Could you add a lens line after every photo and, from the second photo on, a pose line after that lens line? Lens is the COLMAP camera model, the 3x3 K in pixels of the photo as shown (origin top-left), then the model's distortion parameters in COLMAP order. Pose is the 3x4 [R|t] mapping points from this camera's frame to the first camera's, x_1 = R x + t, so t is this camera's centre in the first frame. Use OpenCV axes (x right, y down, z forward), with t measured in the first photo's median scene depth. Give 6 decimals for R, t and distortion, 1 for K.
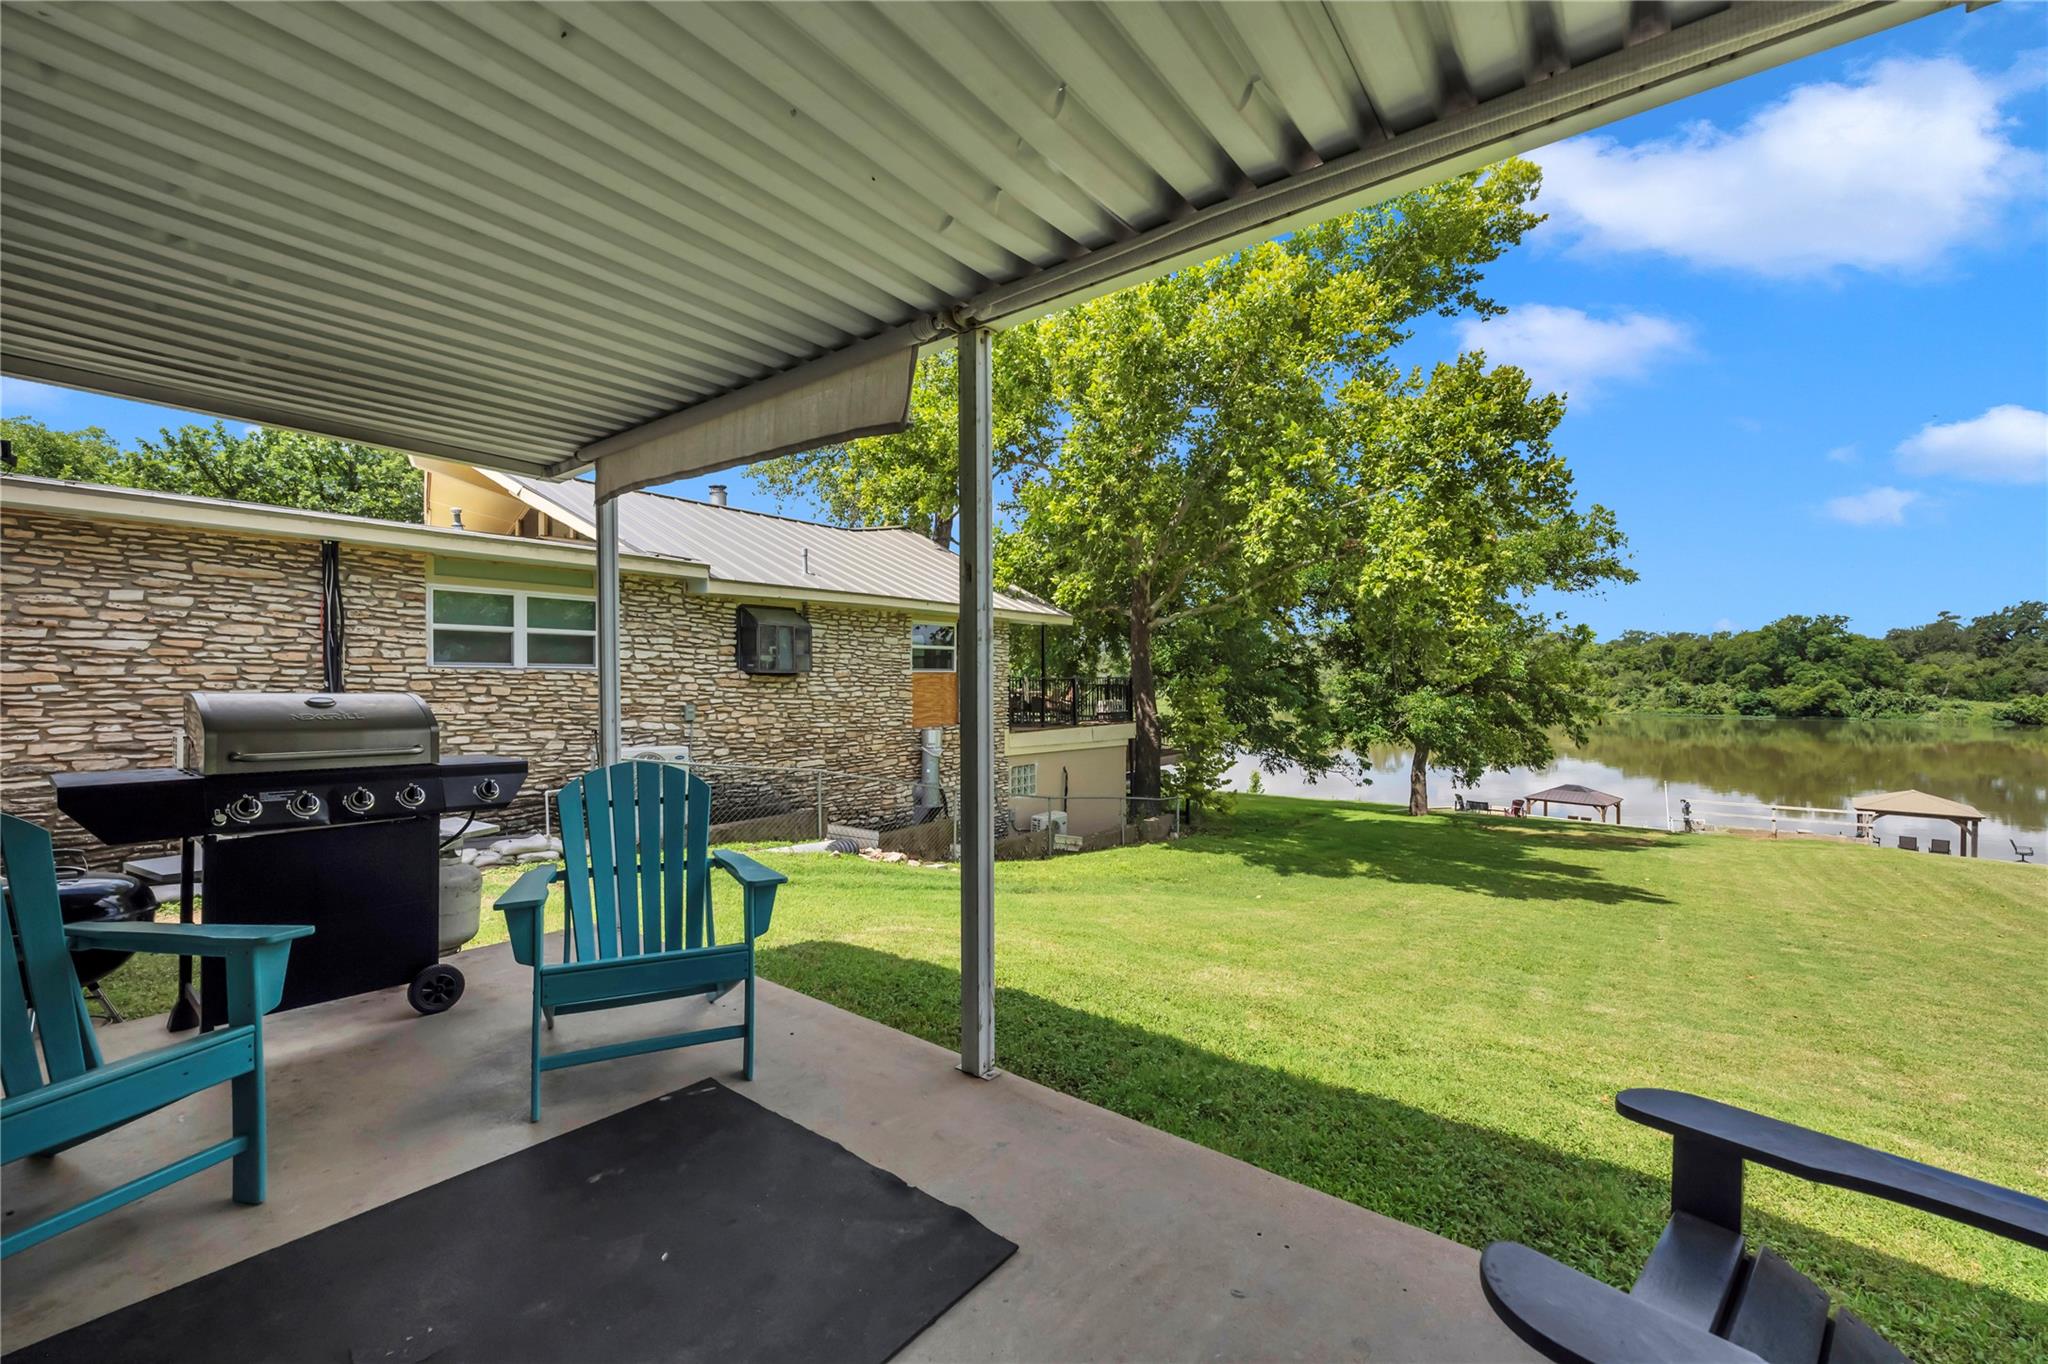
lens RADIAL K [[822.3, 0, 1018.6], [0, 822.3, 681.4], [0, 0, 1]] dist [0.001980, 0.000117]
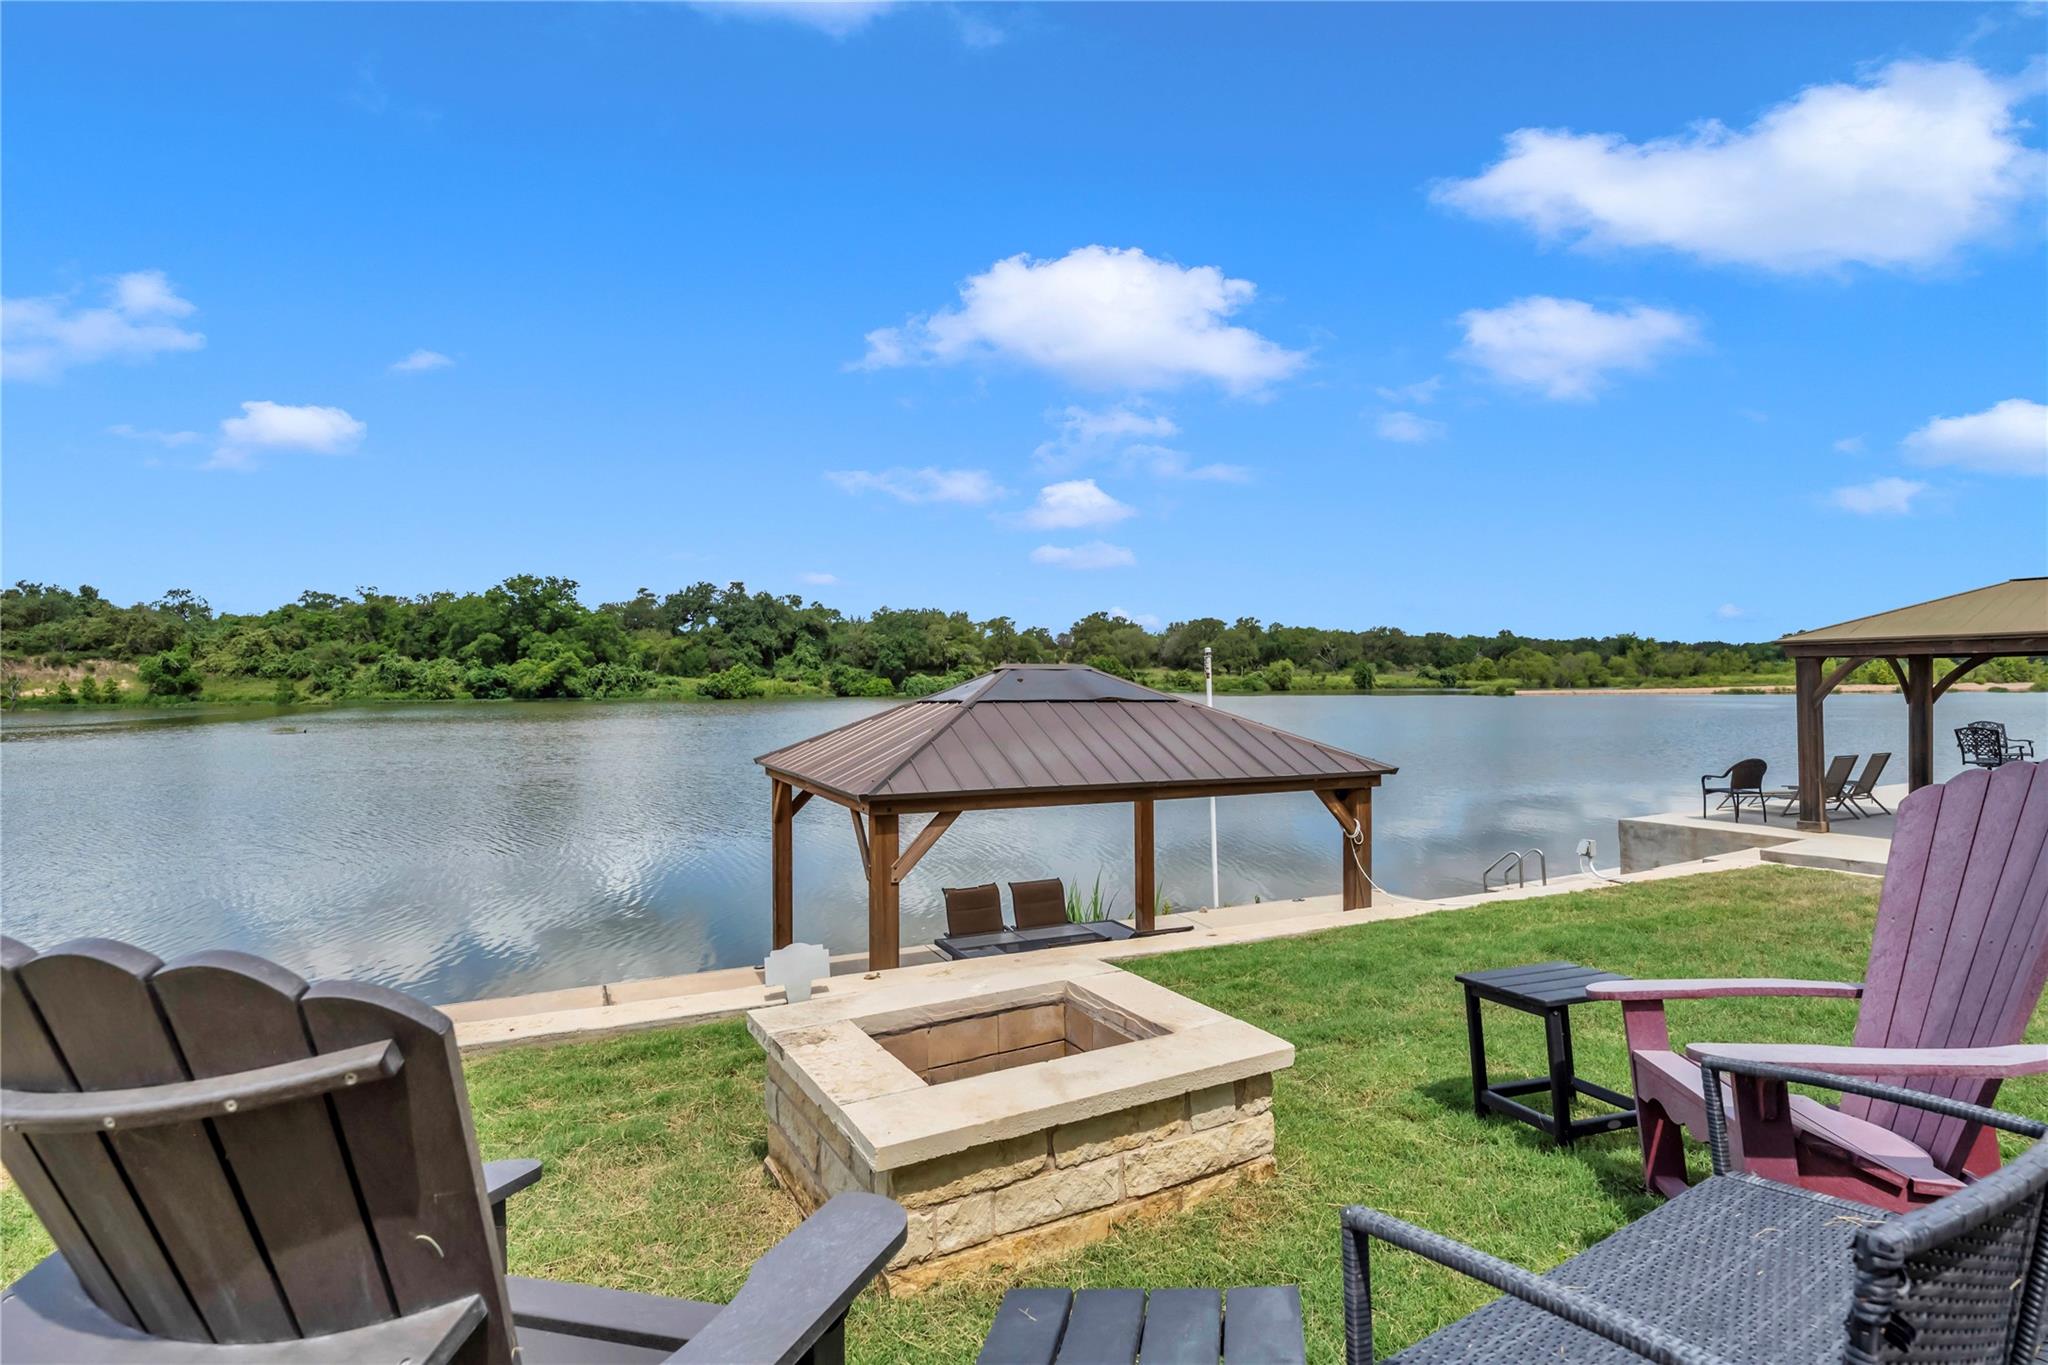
lens RADIAL K [[1024.5, 0, 1025.7], [0, 1024.5, 685.7], [0, 0, 1]] dist [0.001935, 0.000280]
pose [[0.290124, 0.000409, 0.956989, 0.121724], [0.009690, 0.999947, -0.003365, 0.036407], [-0.956940, 0.010250, 0.290105, 0.239861]]
